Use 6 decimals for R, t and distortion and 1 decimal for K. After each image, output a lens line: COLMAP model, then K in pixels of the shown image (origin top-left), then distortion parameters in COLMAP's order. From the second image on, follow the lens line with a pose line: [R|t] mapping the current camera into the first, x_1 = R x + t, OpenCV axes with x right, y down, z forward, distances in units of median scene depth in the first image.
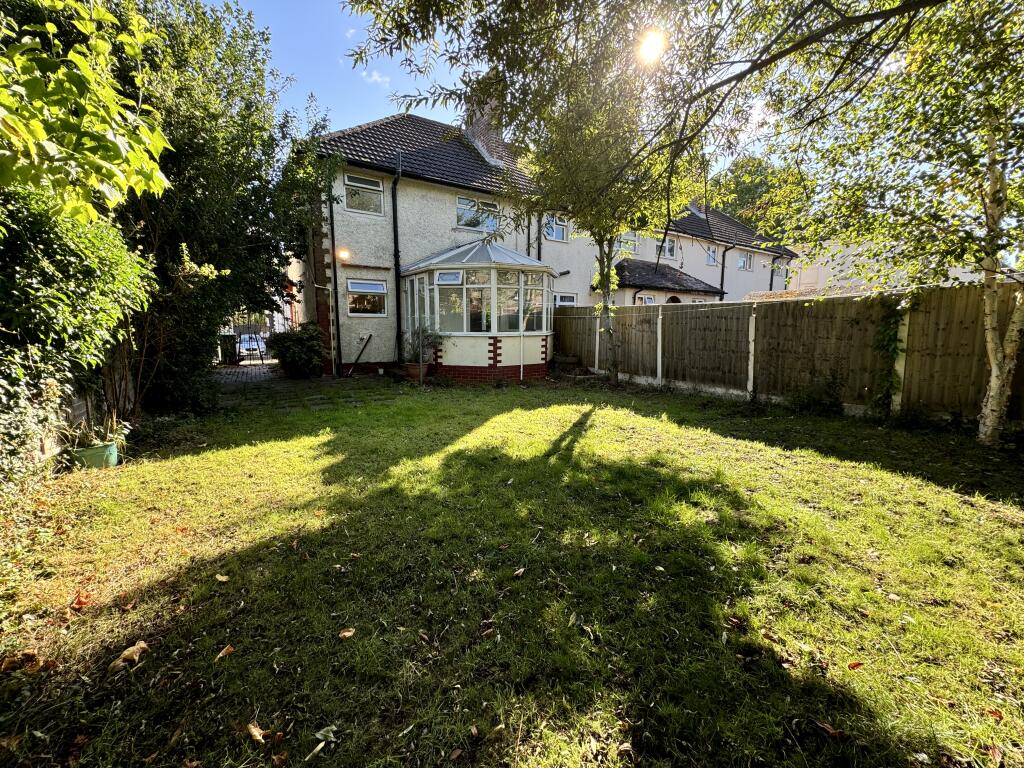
lens RADIAL K [[406.3, 0, 514.0], [0, 406.3, 382.4], [0, 0, 1]] dist [-0.000459, -0.000516]
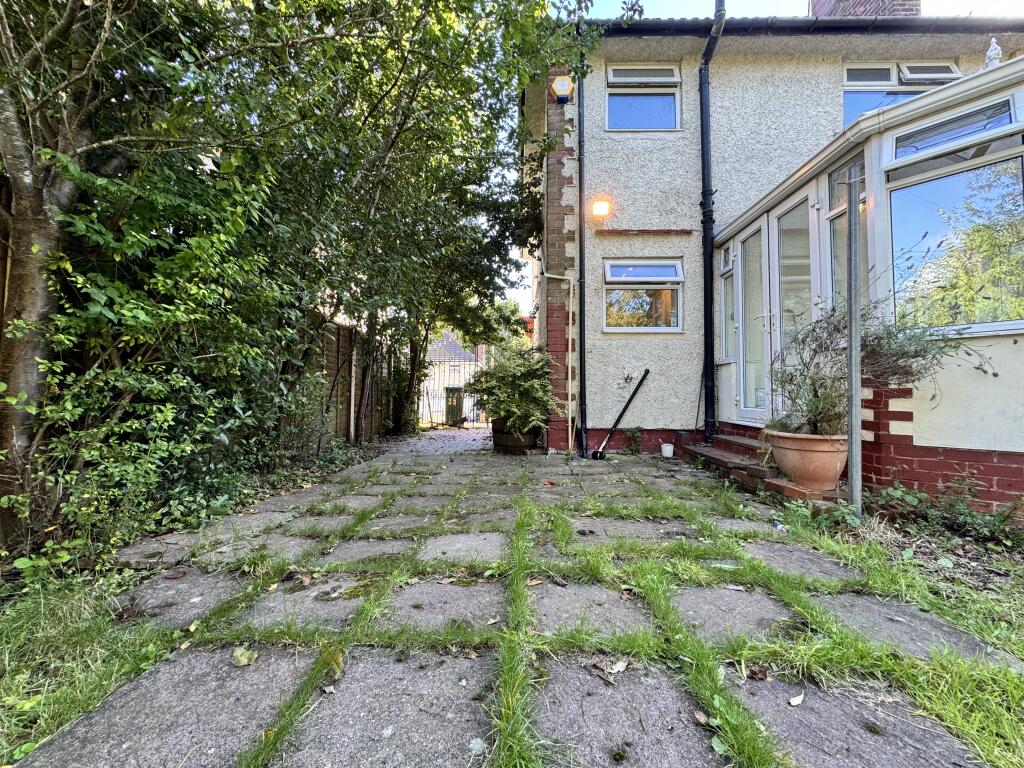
lens RADIAL K [[406.3, 0, 511.8], [0, 406.3, 383.1], [0, 0, 1]] dist [-0.000459, -0.000516]
pose [[0.817666, -0.023673, -0.575206, -0.225455], [-0.077959, 0.985397, -0.151374, -0.019926], [0.570390, 0.168616, 0.803880, 0.573630]]
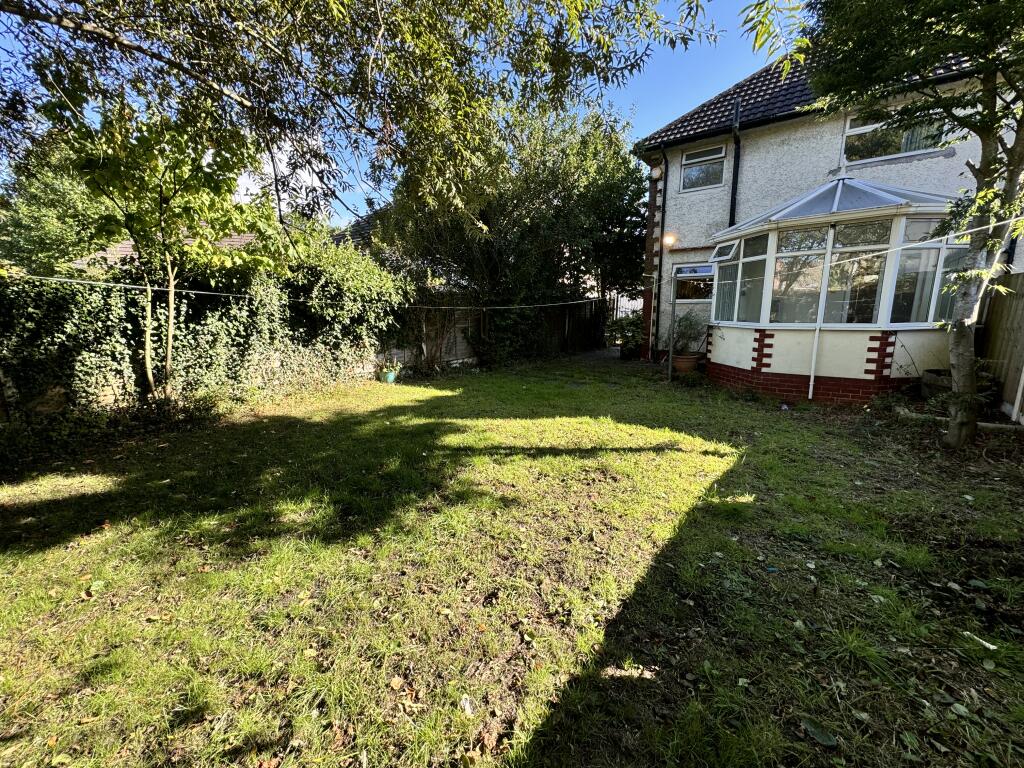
lens RADIAL K [[406.3, 0, 515.2], [0, 406.3, 382.3], [0, 0, 1]] dist [-0.000459, -0.000516]
pose [[0.325562, 0.163992, -0.931190, 0.440579], [-0.123523, 0.983781, 0.130068, -0.055644], [0.937417, 0.072678, 0.340539, 0.335011]]
